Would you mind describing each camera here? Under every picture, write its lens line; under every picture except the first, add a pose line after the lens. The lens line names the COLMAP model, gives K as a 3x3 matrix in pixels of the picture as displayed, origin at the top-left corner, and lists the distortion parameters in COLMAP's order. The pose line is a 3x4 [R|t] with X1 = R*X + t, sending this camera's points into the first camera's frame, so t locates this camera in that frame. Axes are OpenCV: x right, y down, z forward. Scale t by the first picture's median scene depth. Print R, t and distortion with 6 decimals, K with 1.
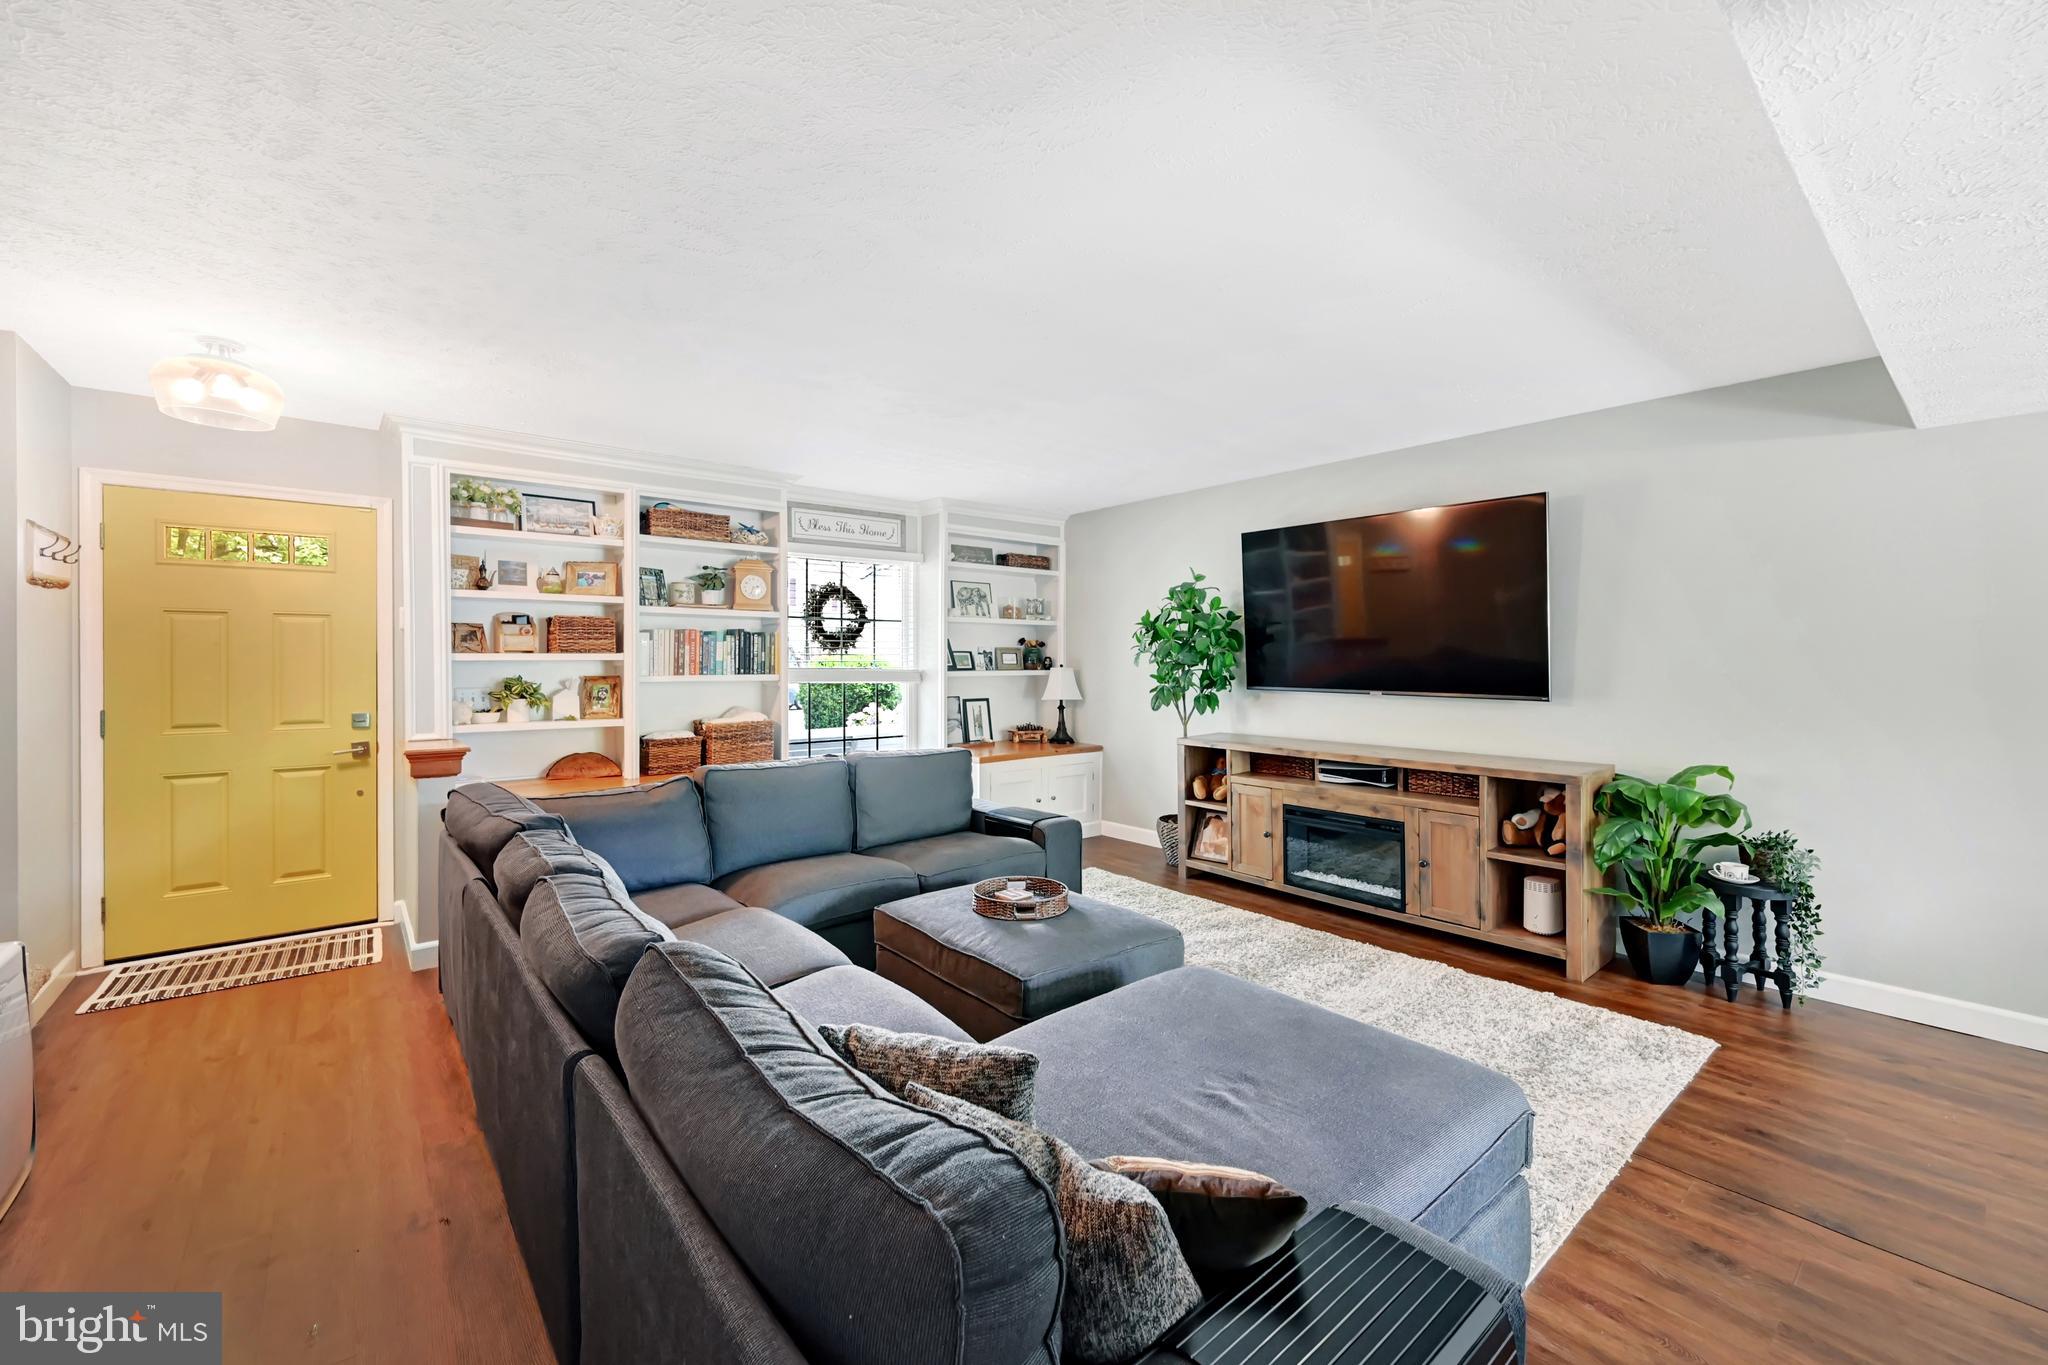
lens RADIAL K [[831.0, 0, 1026.1], [0, 831.0, 648.5], [0, 0, 1]] dist [-0.000782, -0.000048]
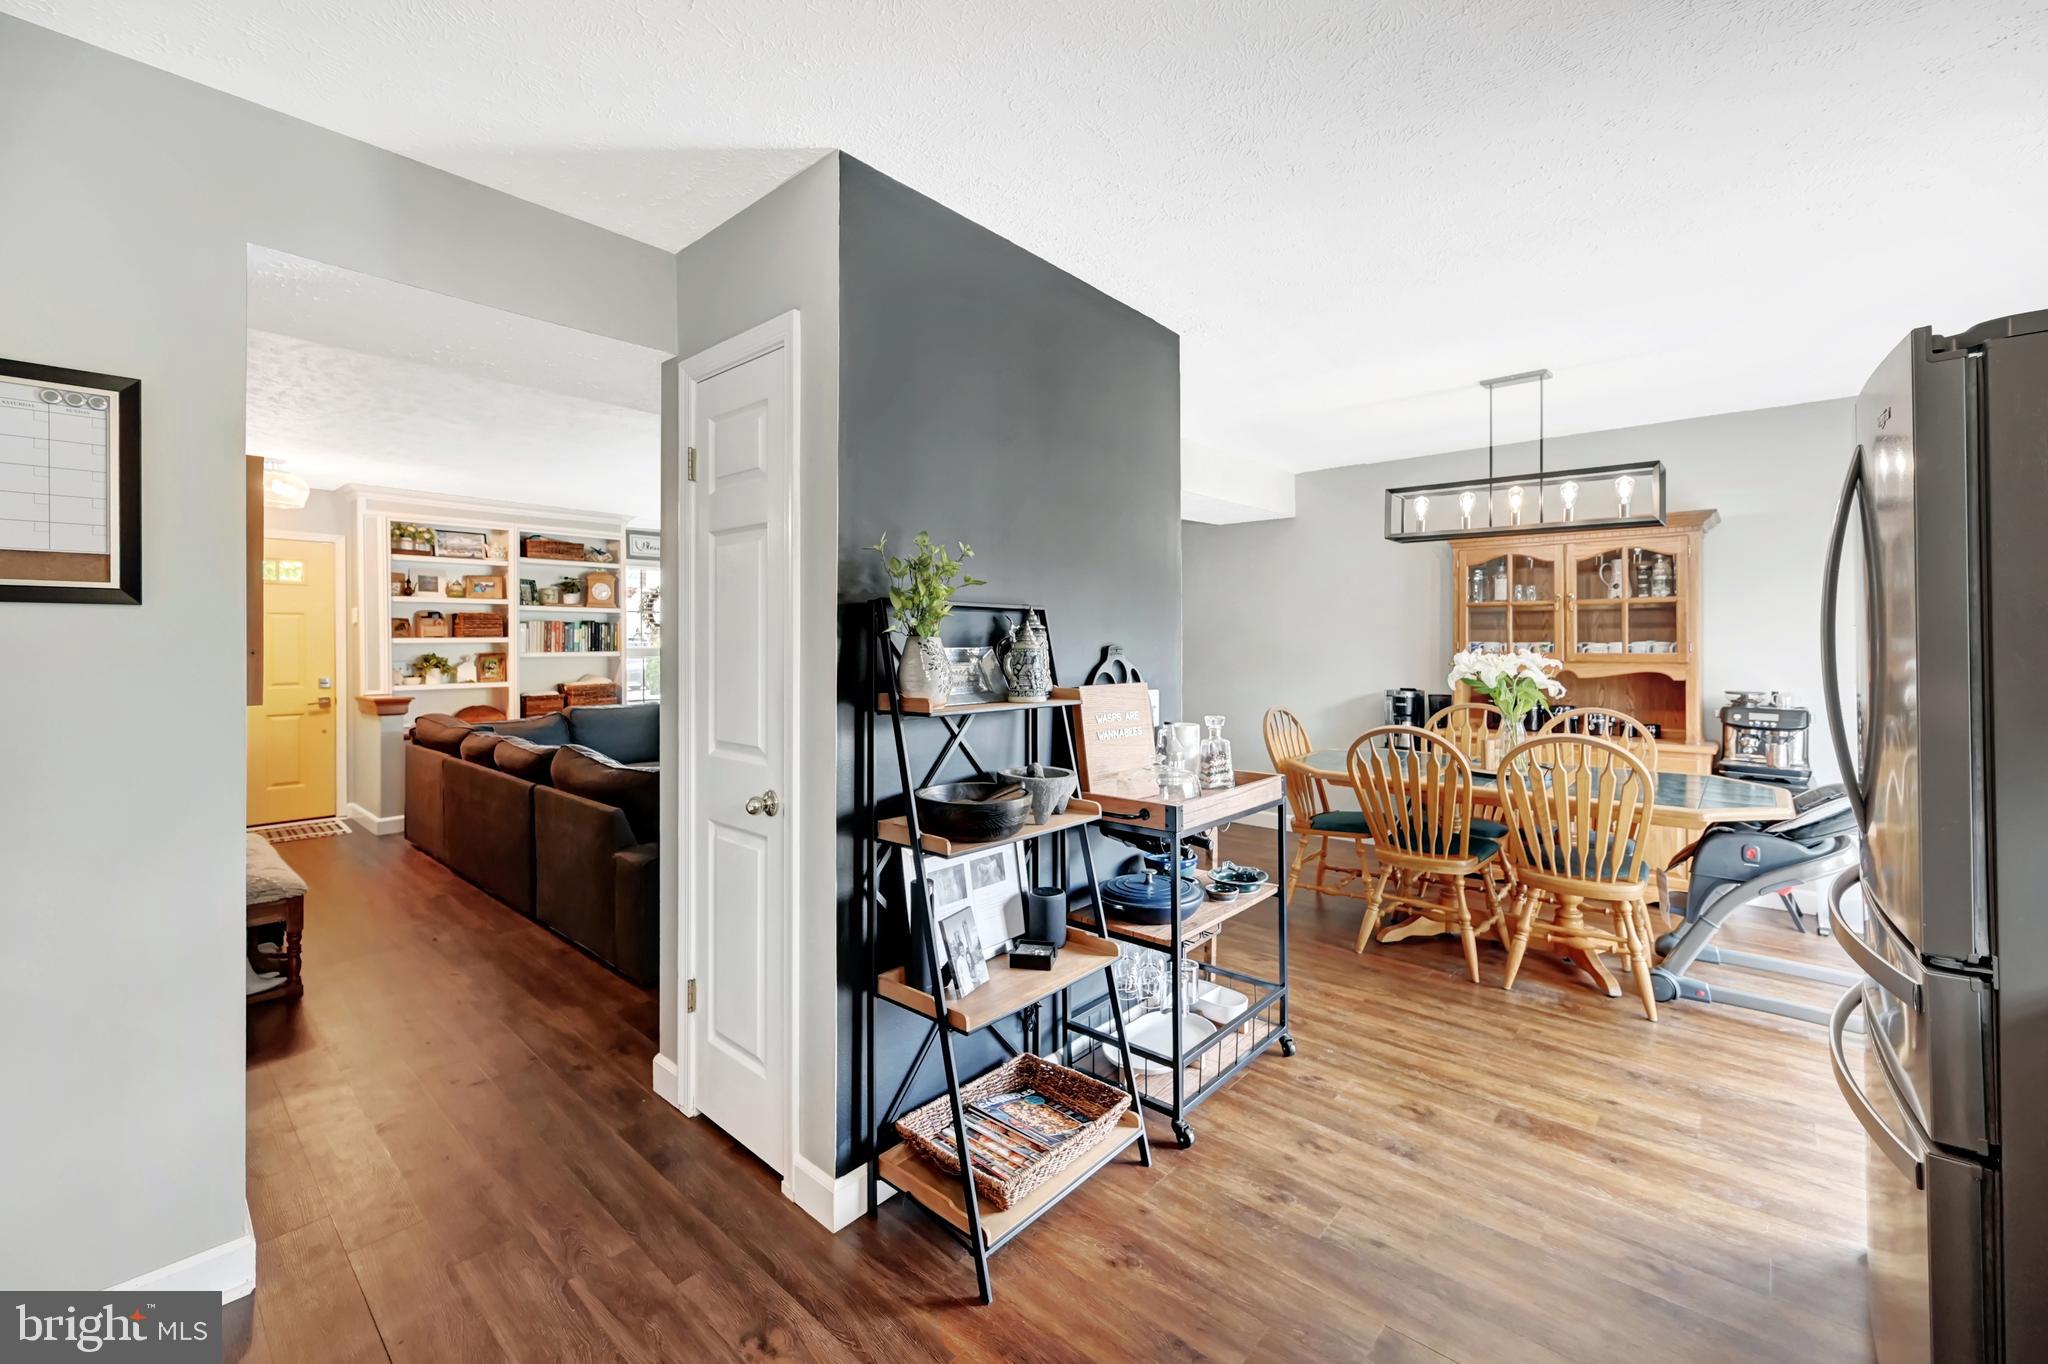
lens RADIAL K [[836.3, 0, 1029.3], [0, 836.3, 628.2], [0, 0, 1]] dist [0.000226, -0.000014]
pose [[0.986921, -0.004250, 0.161147, 0.190656], [0.004573, 0.999988, -0.001635, -0.003831], [-0.161139, 0.002351, 0.986929, -0.615795]]
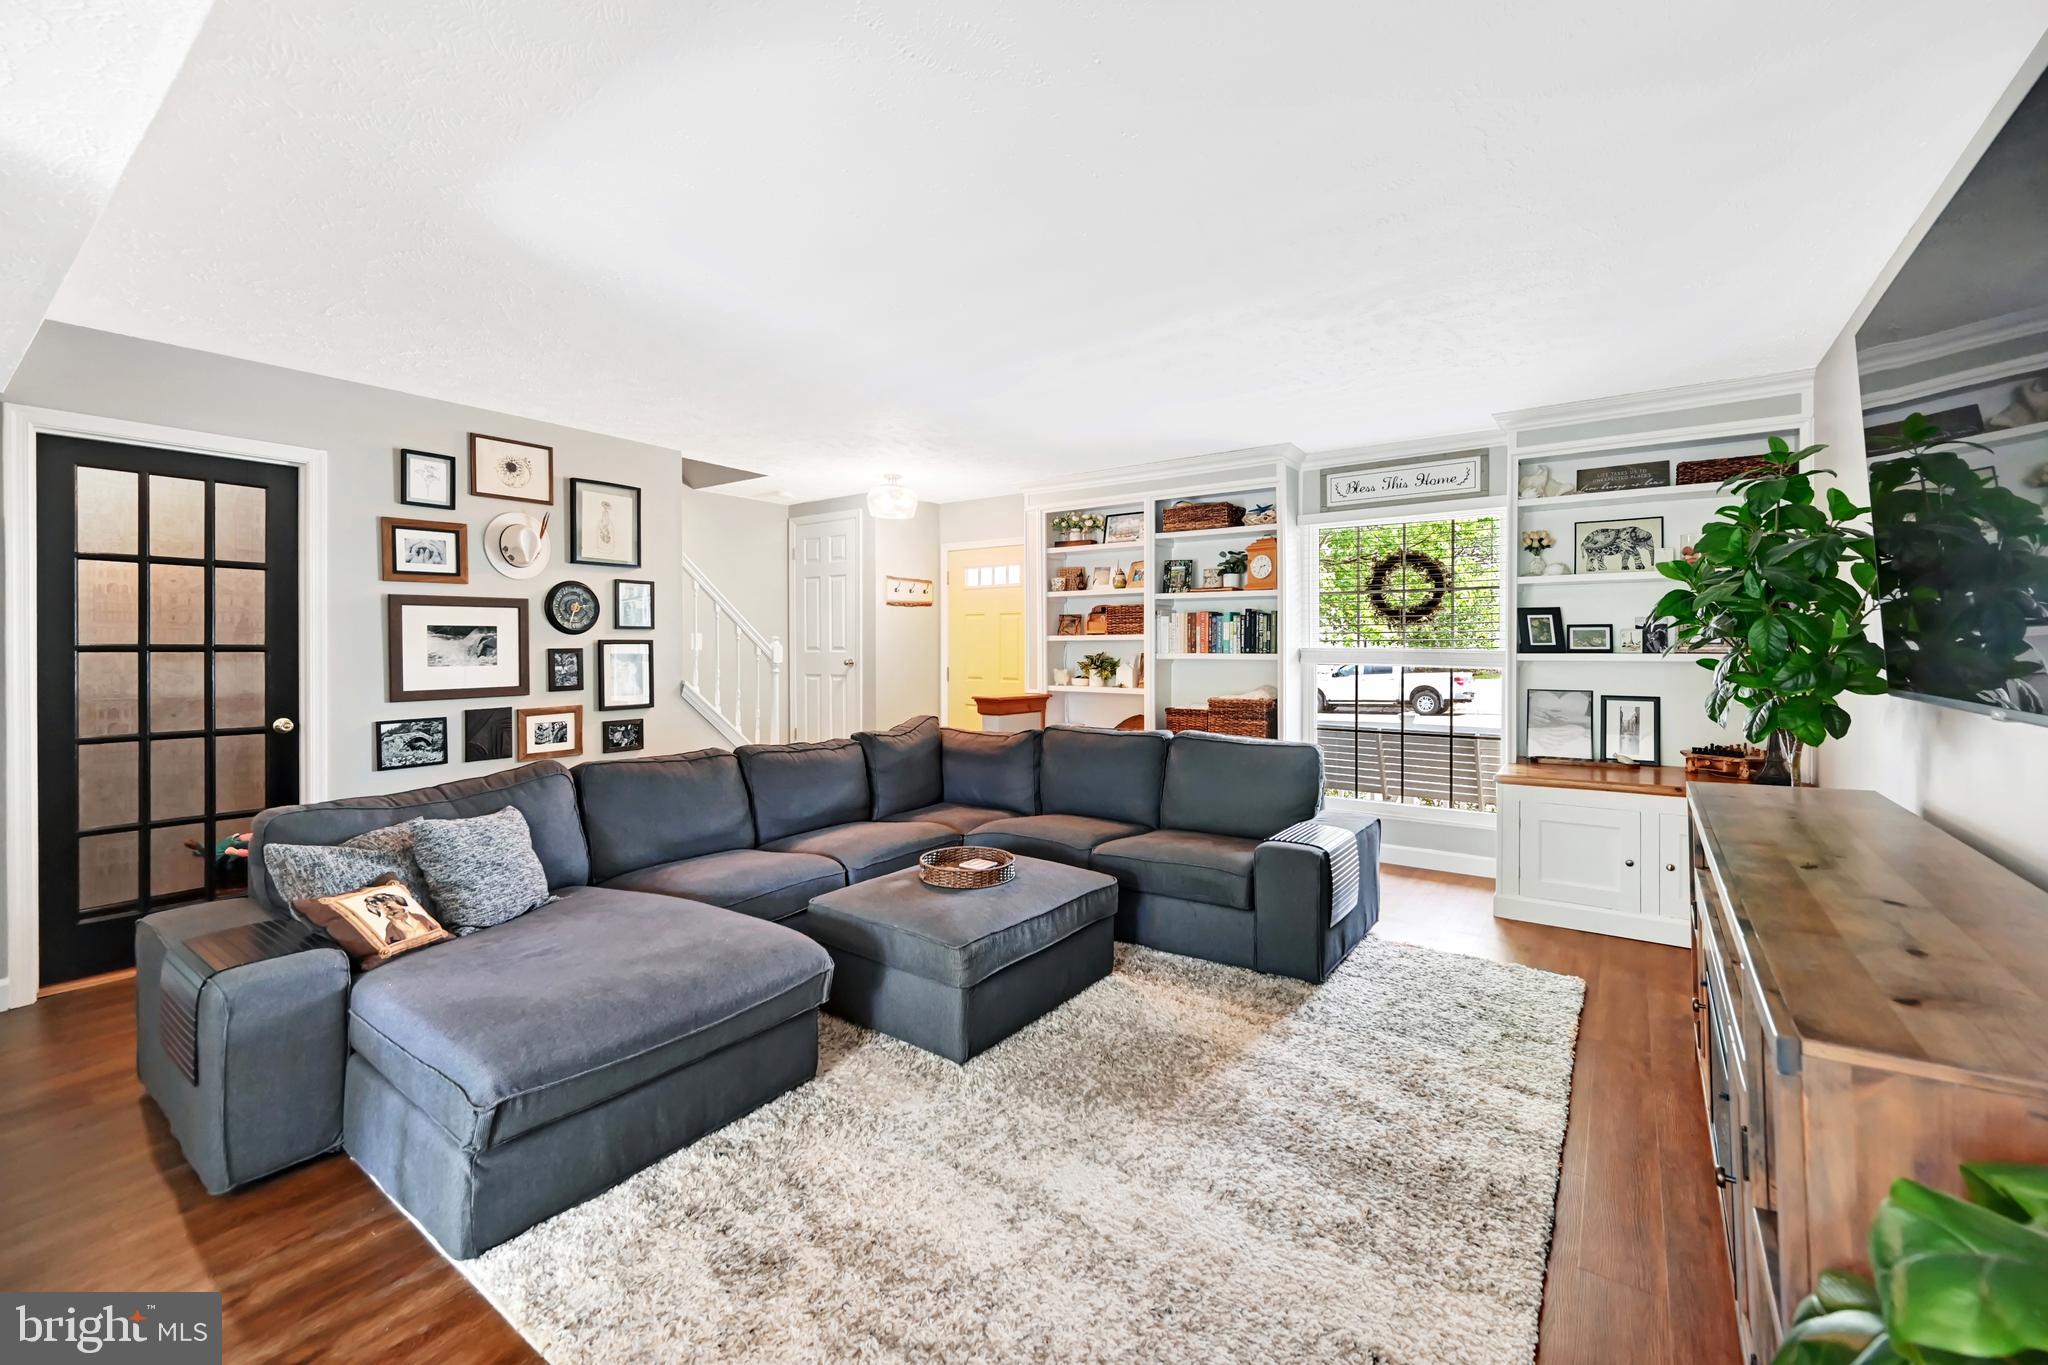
lens RADIAL K [[831.0, 0, 1026.1], [0, 831.0, 648.5], [0, 0, 1]] dist [-0.000782, -0.000048]
pose [[0.246168, -0.001141, -0.969226, 0.627221], [0.010566, 0.999943, 0.001506, 0.022525], [0.969169, -0.010612, 0.246166, 0.520640]]
